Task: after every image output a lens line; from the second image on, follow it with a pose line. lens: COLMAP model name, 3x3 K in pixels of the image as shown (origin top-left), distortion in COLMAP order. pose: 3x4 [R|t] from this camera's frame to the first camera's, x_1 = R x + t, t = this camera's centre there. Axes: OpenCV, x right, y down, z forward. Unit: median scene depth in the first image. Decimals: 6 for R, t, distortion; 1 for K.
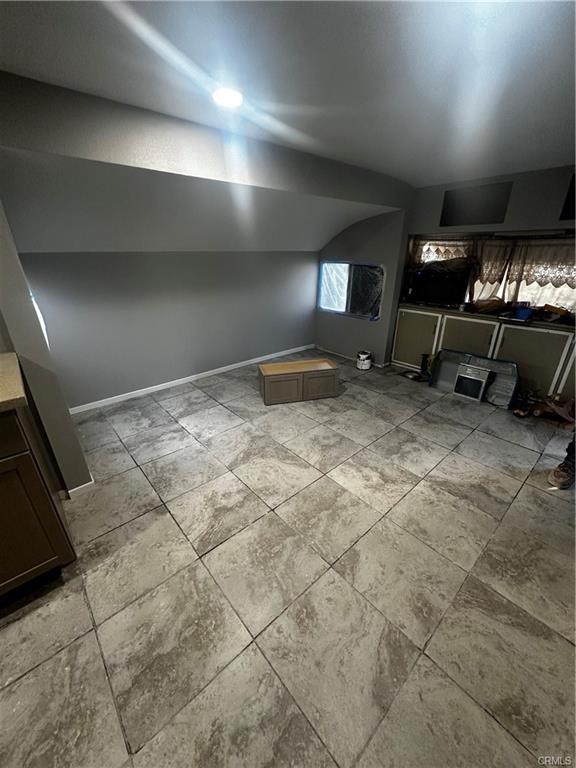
lens RADIAL K [[306.5, 0, 288.0], [0, 306.5, 384.0], [0, 0, 1]] dist [-0.003507, 0.000745]
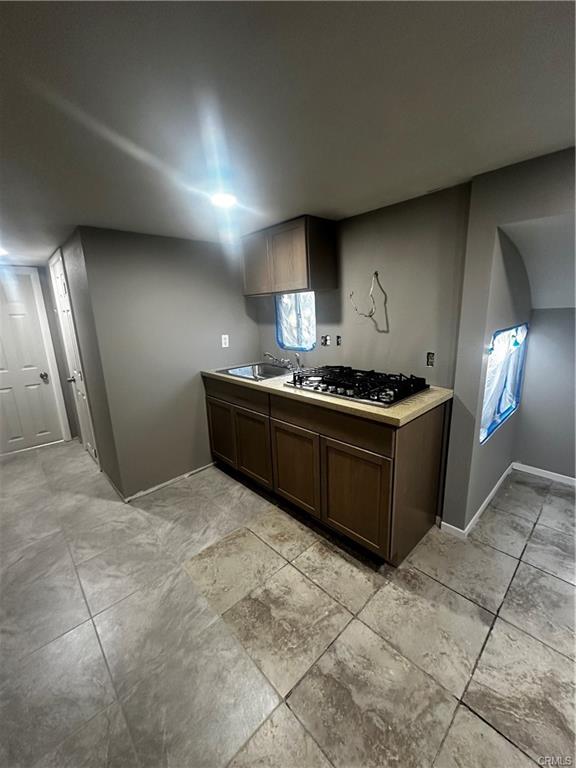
lens RADIAL K [[307.6, 0, 288.0], [0, 307.6, 384.0], [0, 0, 1]] dist [-0.002401, 0.000303]
pose [[0.026318, 0.231312, -0.972524, 0.203697], [-0.371550, 0.905430, 0.205299, -0.106276], [0.928040, 0.355938, 0.109773, 0.208775]]
